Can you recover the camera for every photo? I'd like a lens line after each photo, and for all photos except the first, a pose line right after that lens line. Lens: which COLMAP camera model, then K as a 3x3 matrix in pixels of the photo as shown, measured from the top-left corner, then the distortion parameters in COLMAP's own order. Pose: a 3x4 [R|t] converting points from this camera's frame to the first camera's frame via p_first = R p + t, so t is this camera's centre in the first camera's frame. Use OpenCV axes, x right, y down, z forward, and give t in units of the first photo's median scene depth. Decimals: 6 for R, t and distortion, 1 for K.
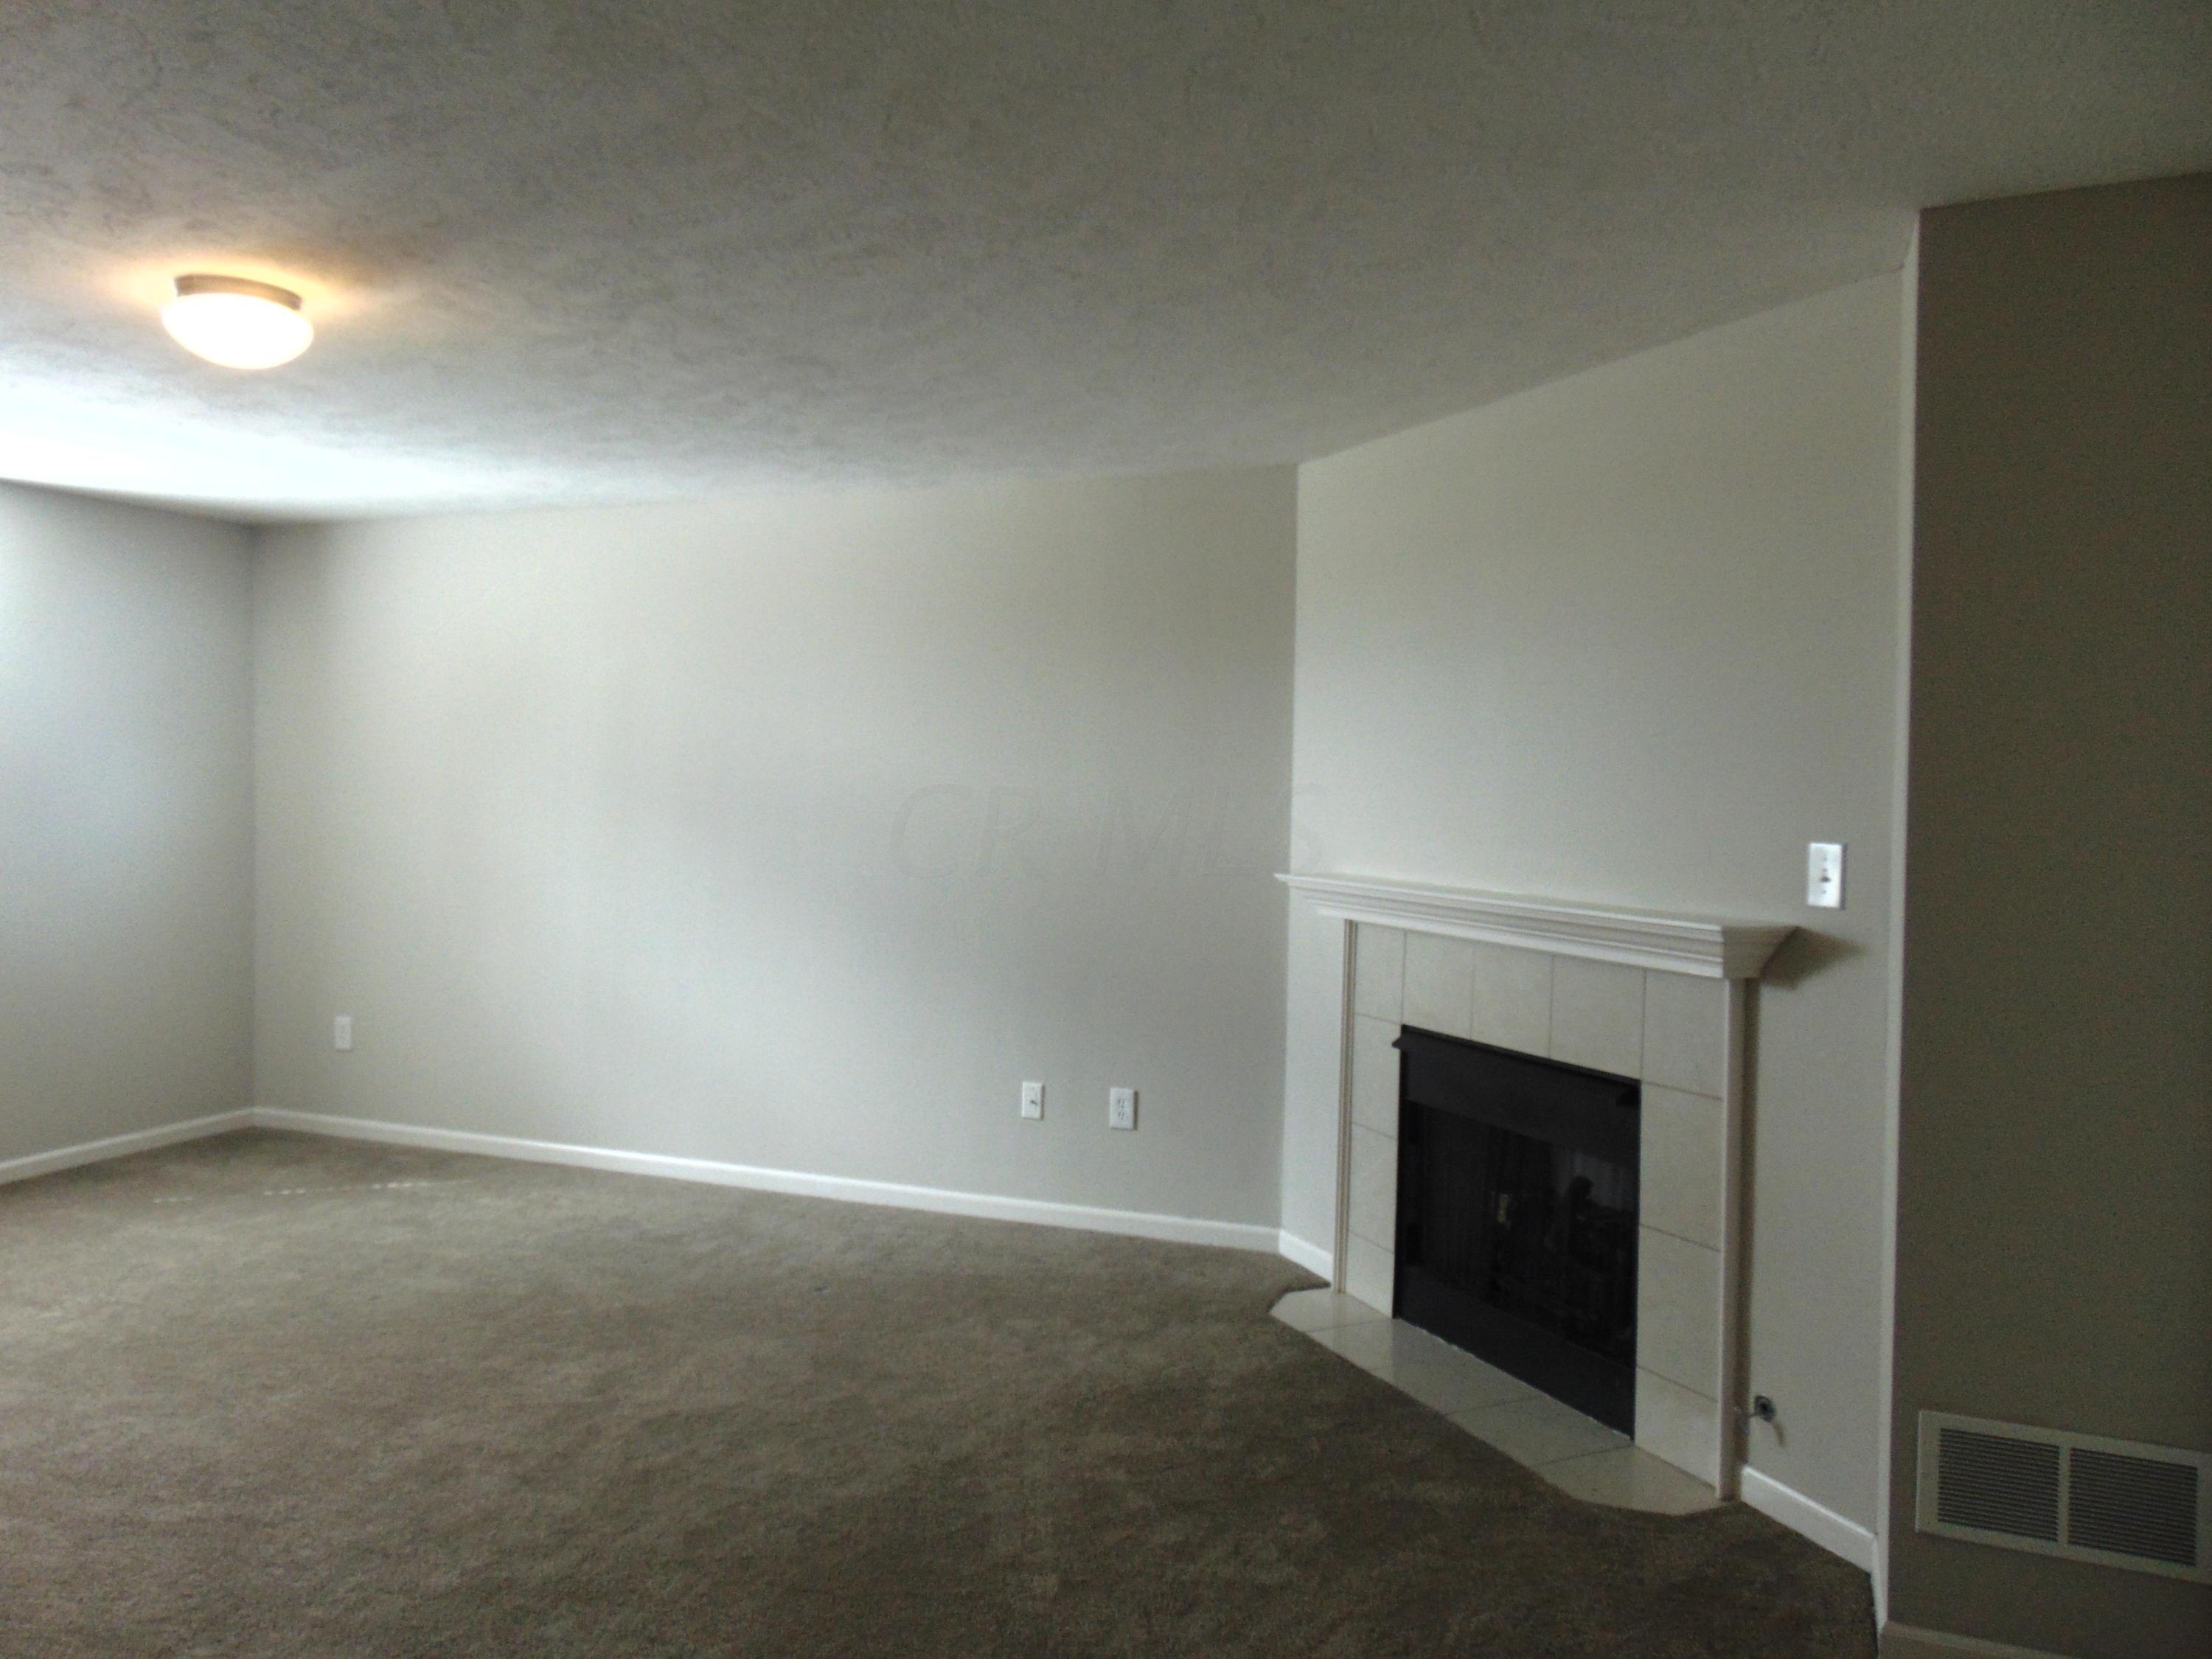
lens RADIAL K [[1668.9, 0, 1115.7], [0, 1668.9, 830.5], [0, 0, 1]] dist [-0.035606, 0.073480]
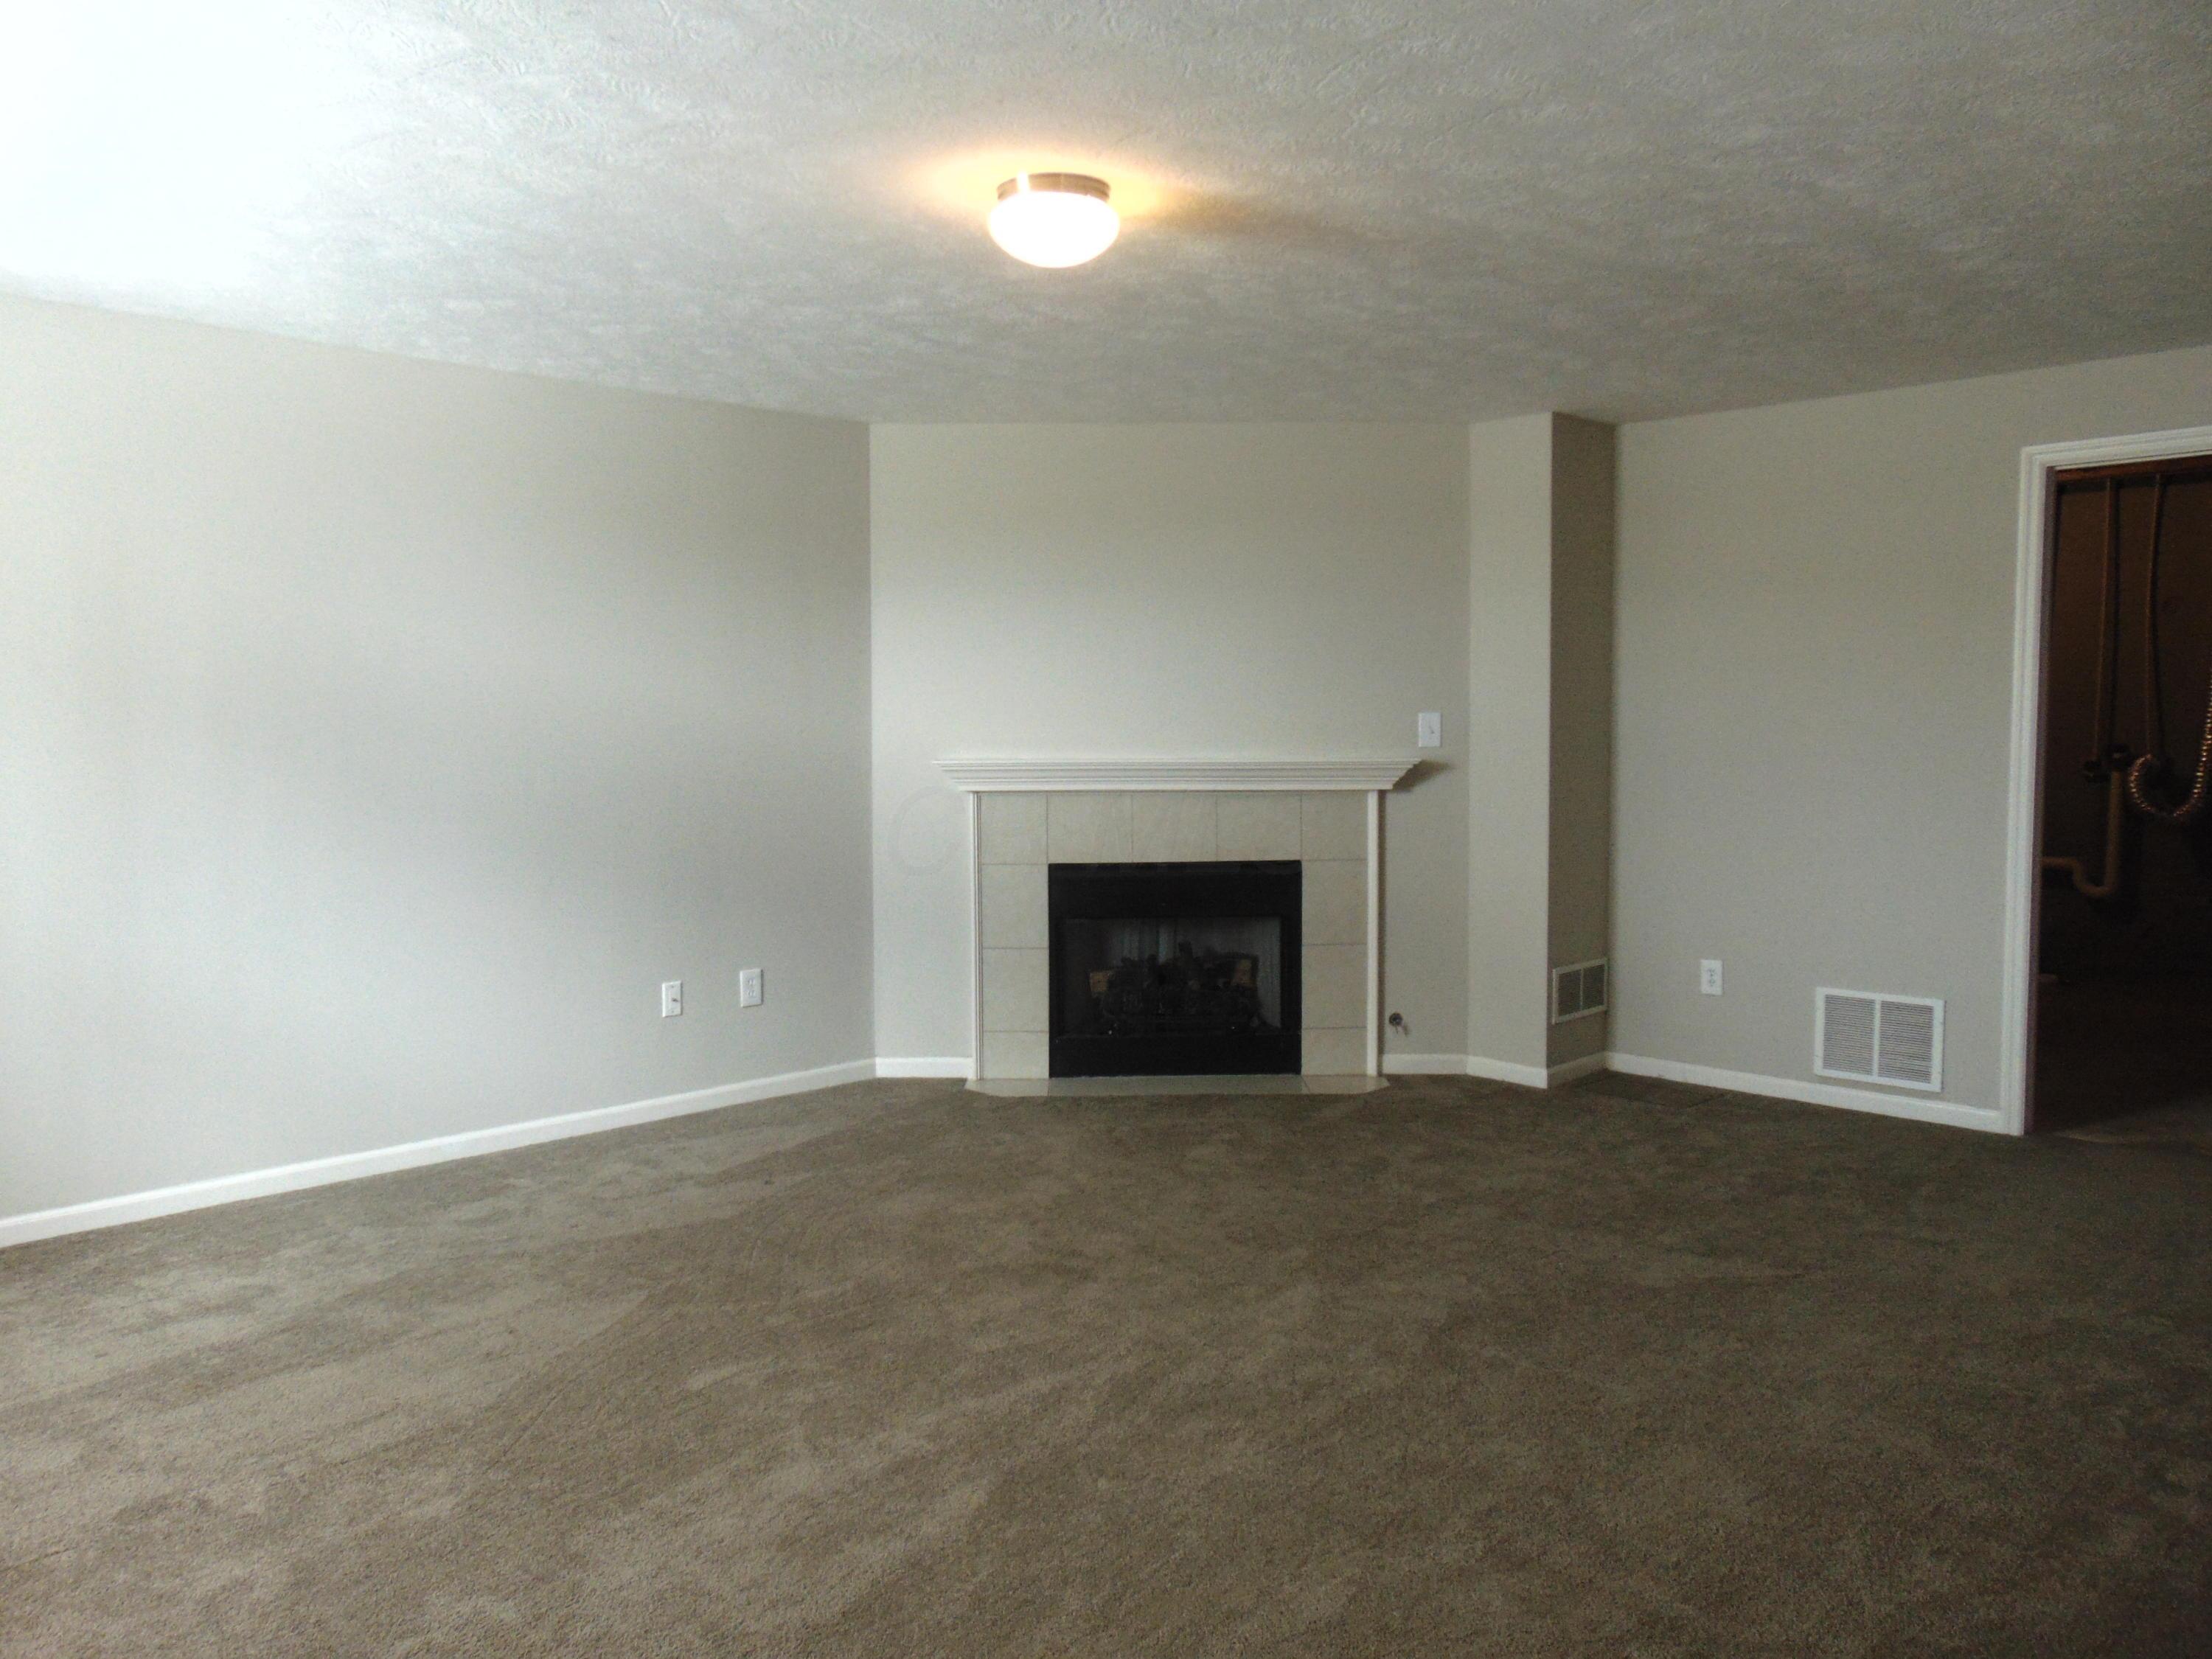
lens RADIAL K [[1668.9, 0, 1101.2], [0, 1668.9, 847.3], [0, 0, 1]] dist [-0.035606, 0.073480]
pose [[0.387097, -0.083129, 0.918284, -1.077325], [0.038459, 0.996516, 0.073999, 0.002626], [-0.921237, 0.006672, 0.388945, 0.429225]]
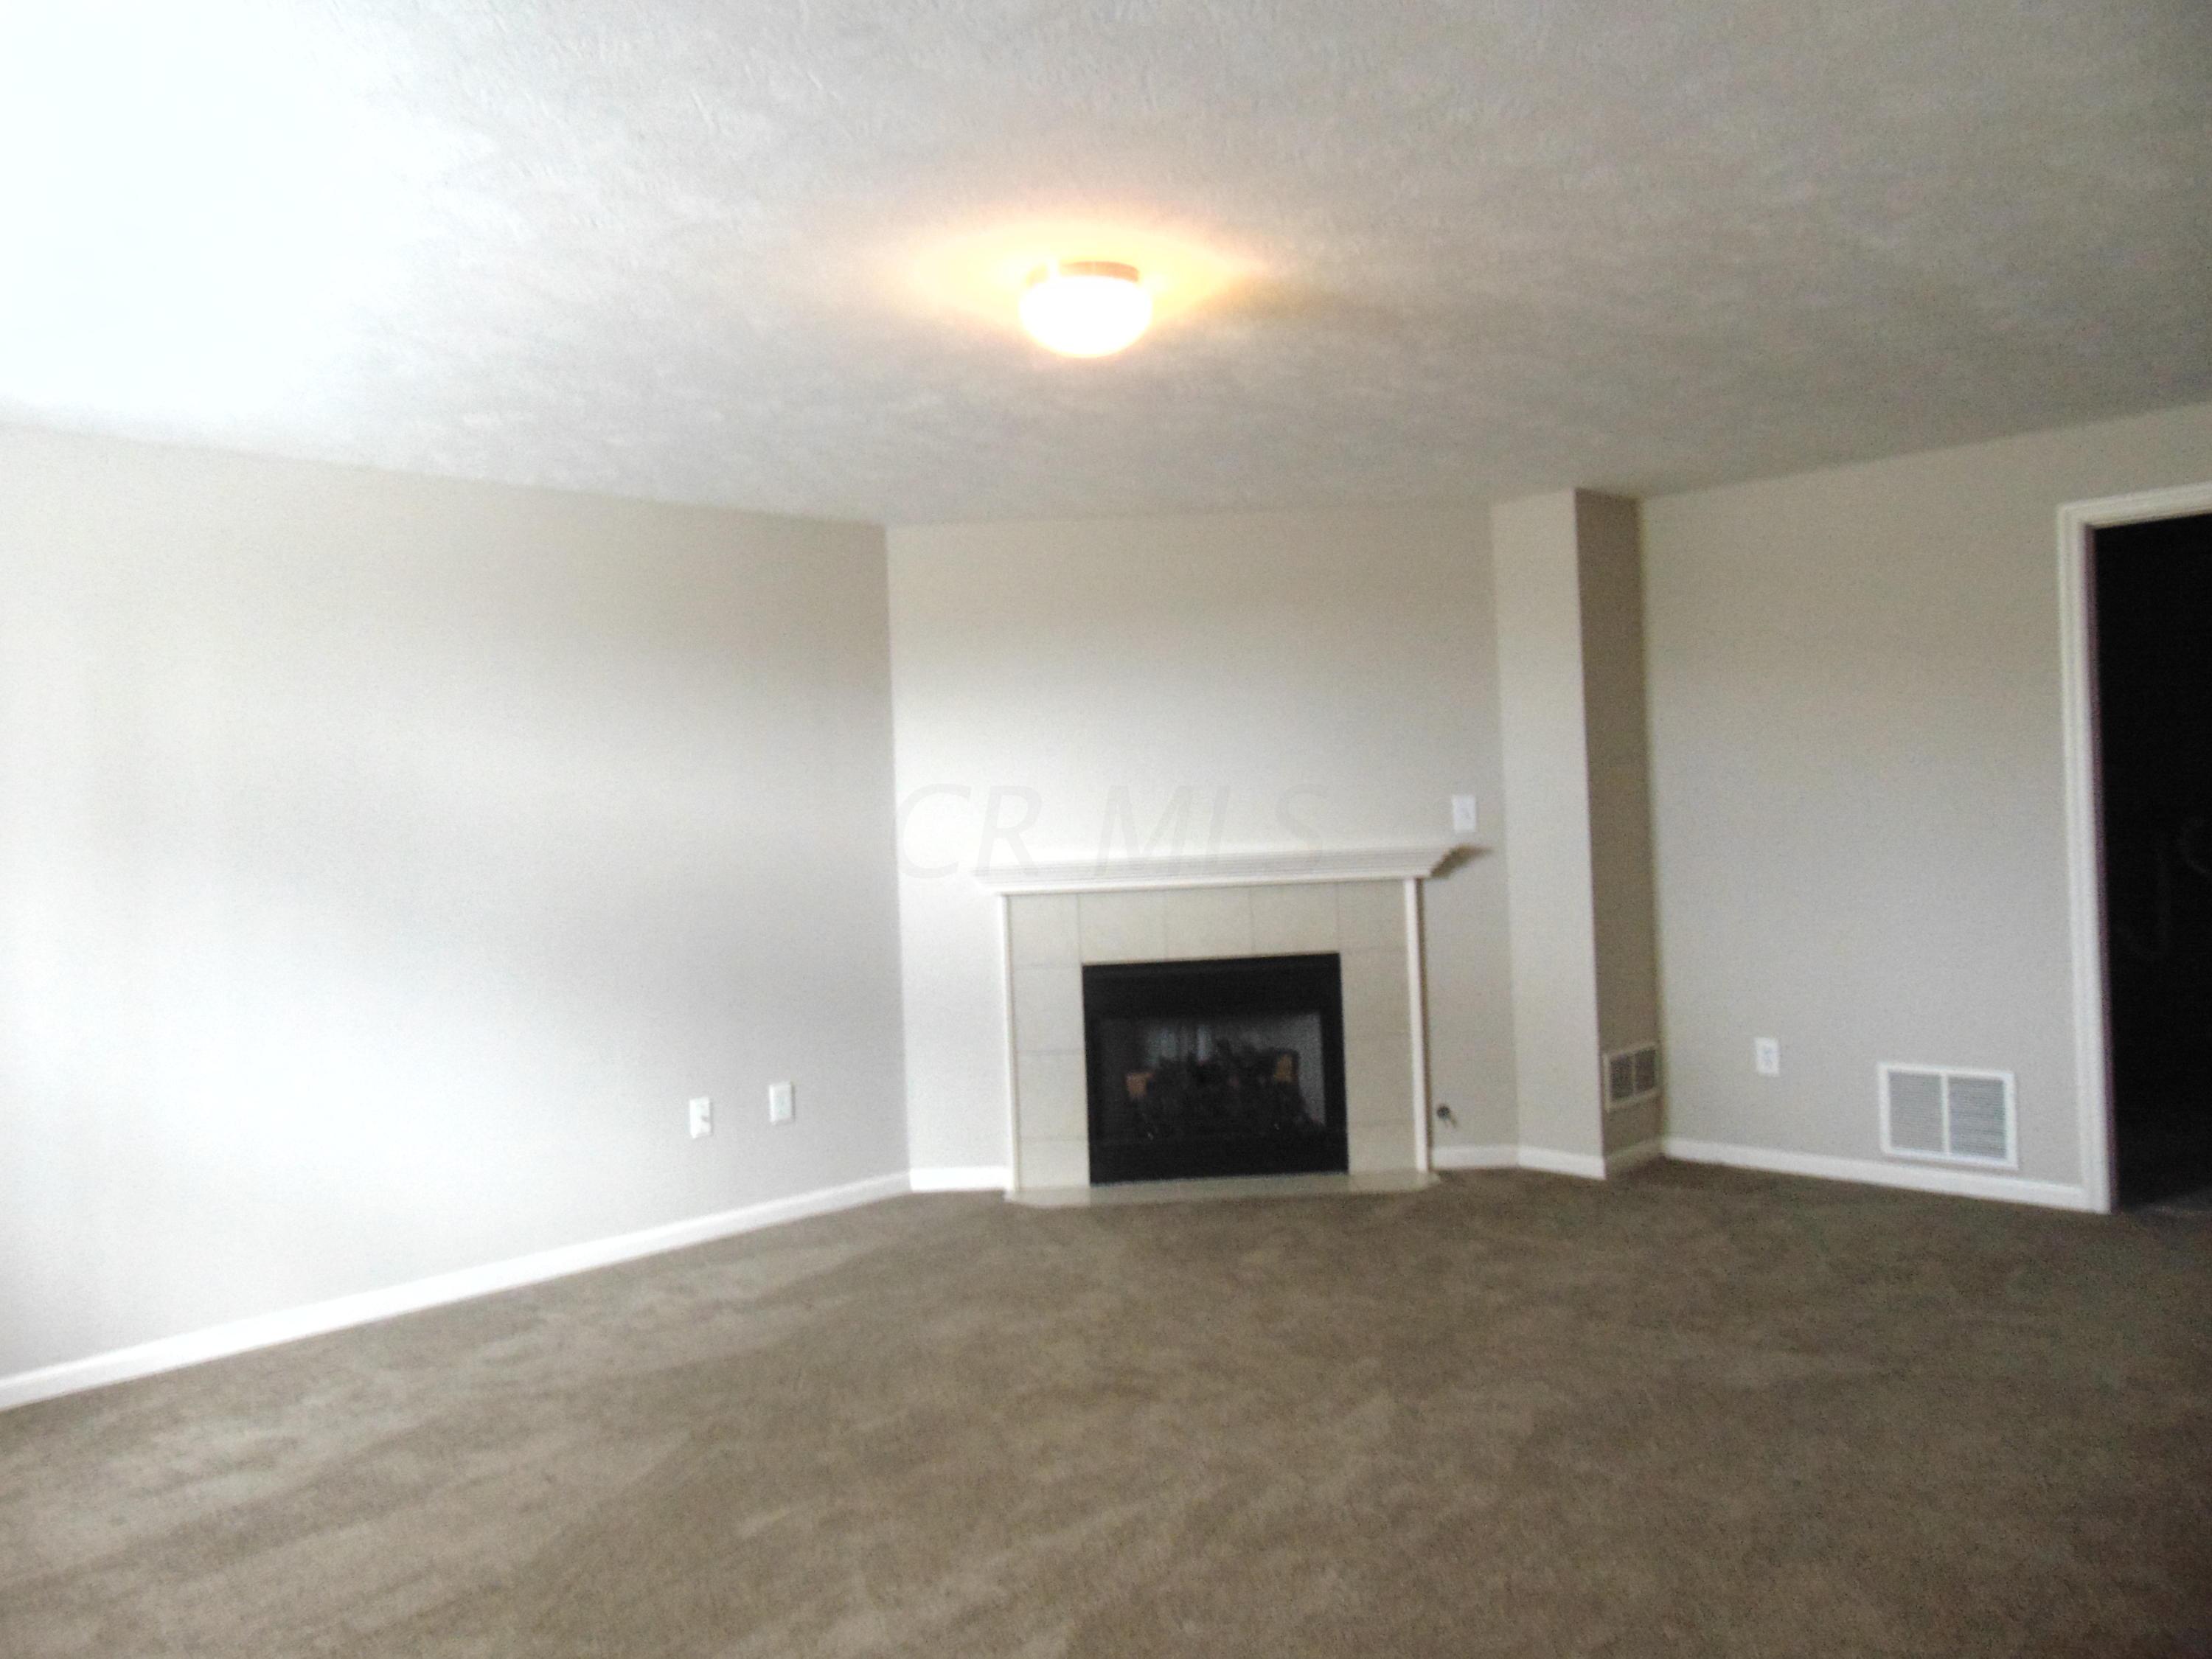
lens RADIAL K [[1668.9, 0, 1099.4], [0, 1668.9, 846.9], [0, 0, 1]] dist [-0.035606, 0.073480]
pose [[0.388712, -0.042163, 0.920394, -1.059338], [0.074447, 0.997123, 0.014236, 0.003629], [-0.918347, 0.062987, 0.390733, 0.460058]]
